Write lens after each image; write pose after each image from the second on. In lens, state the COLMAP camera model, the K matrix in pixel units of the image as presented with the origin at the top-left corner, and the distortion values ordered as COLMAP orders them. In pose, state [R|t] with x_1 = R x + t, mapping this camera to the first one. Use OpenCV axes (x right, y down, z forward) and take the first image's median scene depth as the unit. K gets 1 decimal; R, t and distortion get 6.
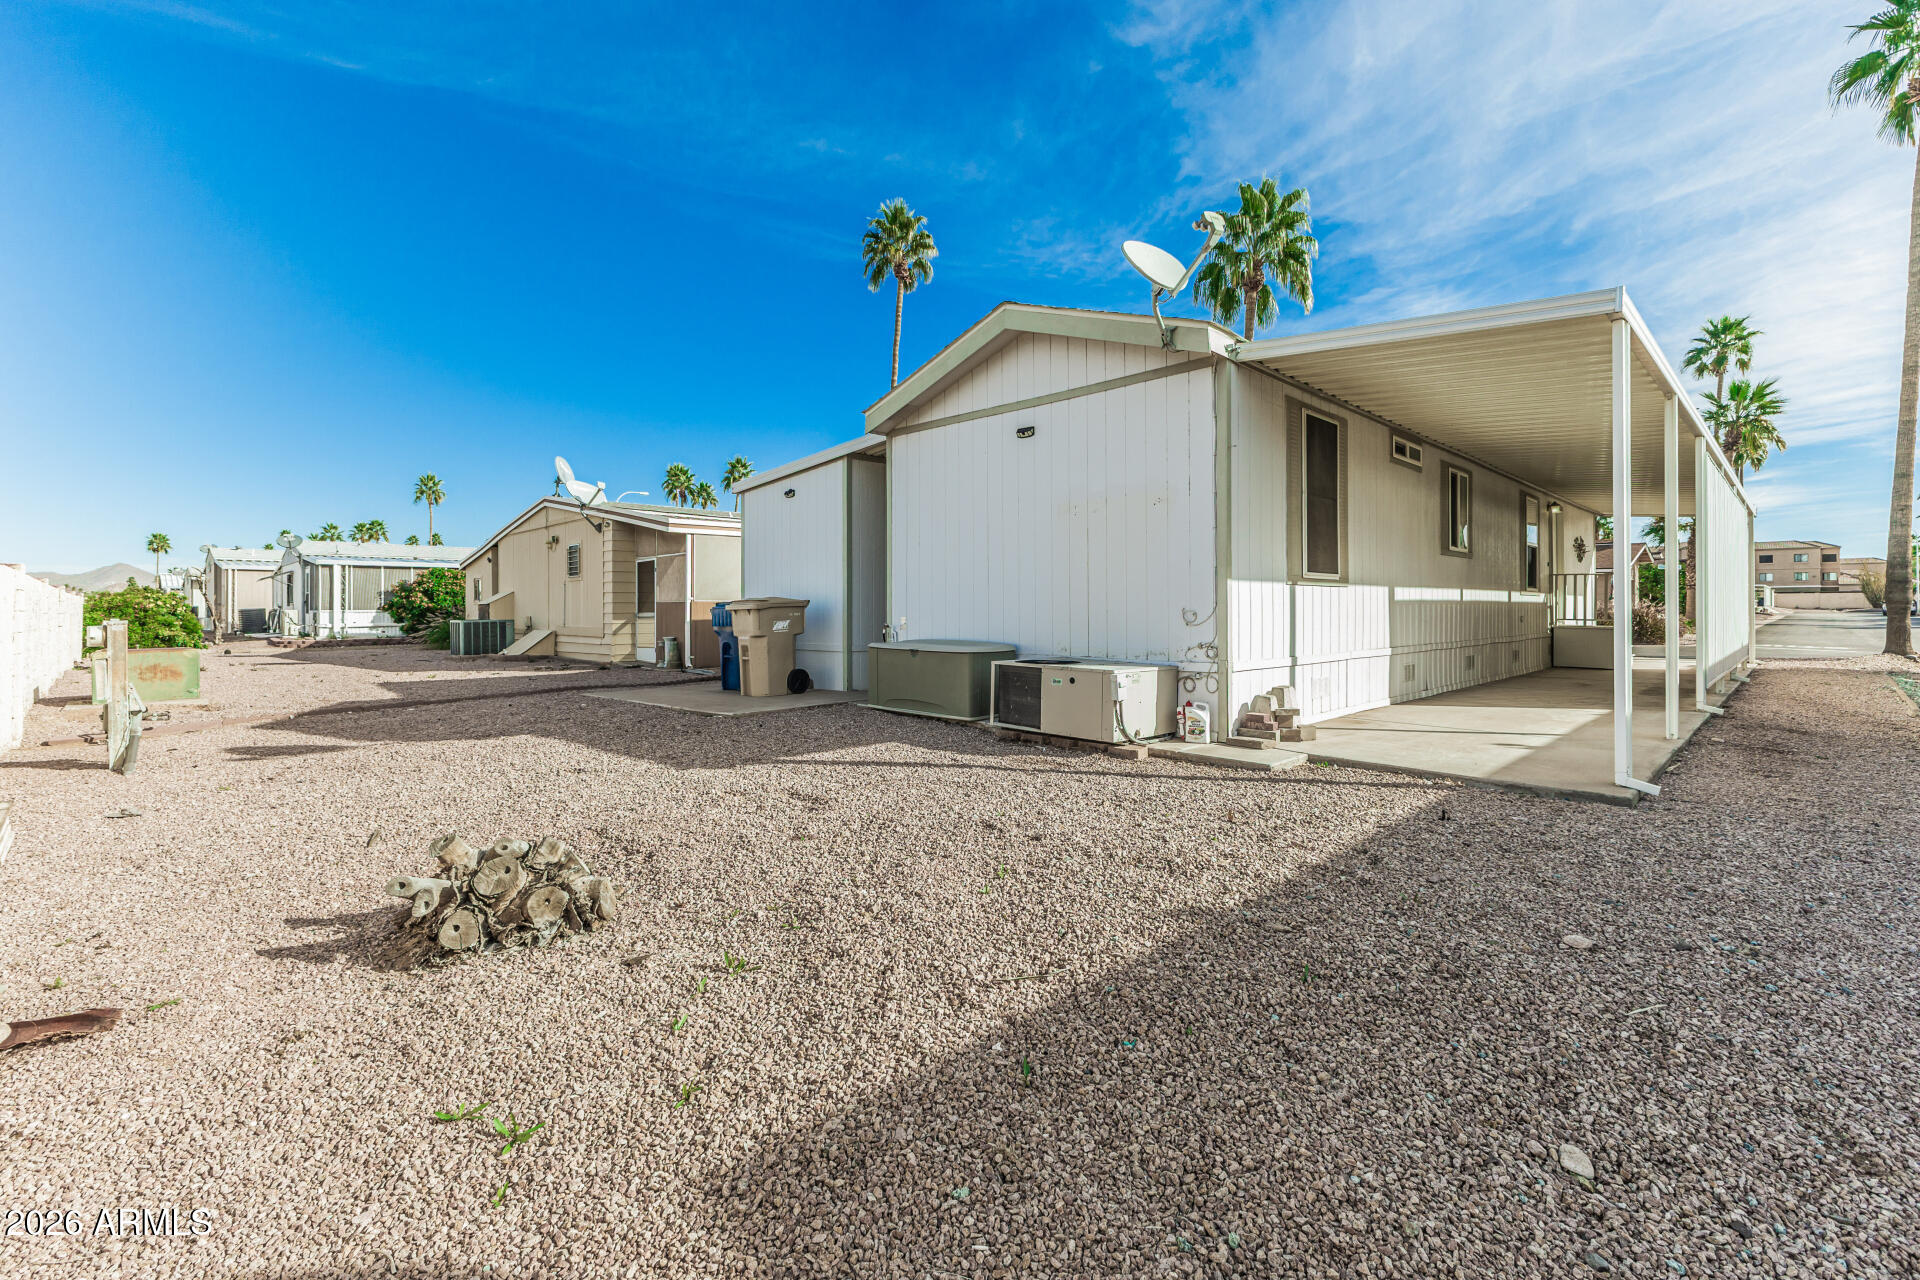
lens RADIAL K [[825.7, 0, 953.8], [0, 825.7, 596.6], [0, 0, 1]] dist [0.011978, -0.003657]
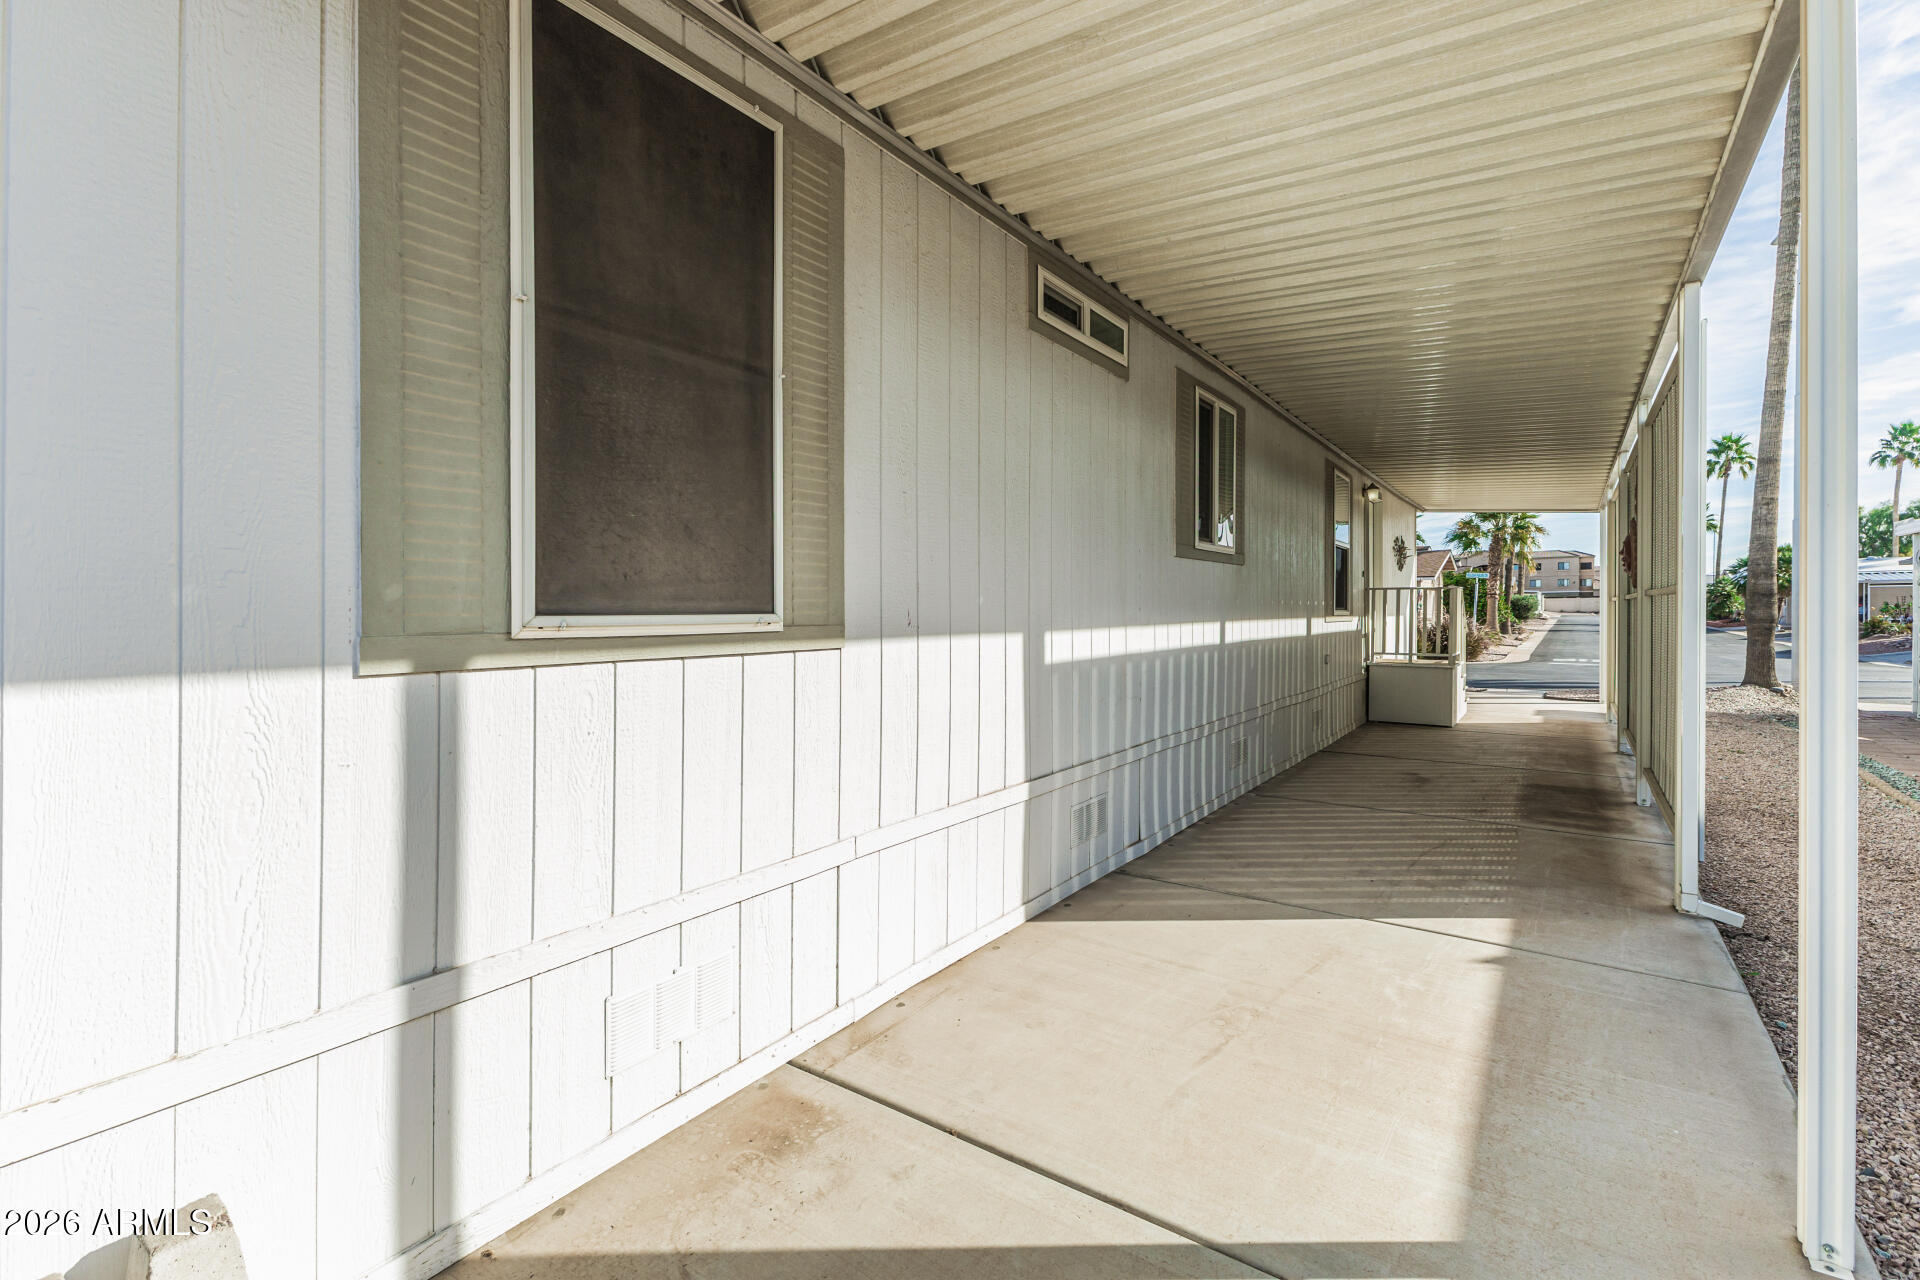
lens RADIAL K [[825.7, 0, 958.2], [0, 825.7, 629.9], [0, 0, 1]] dist [0.011978, -0.003657]
pose [[0.984927, -0.013870, 0.172414, 0.292722], [0.008679, 0.999487, 0.030828, -0.018349], [-0.172753, -0.028867, 0.984542, 0.417800]]
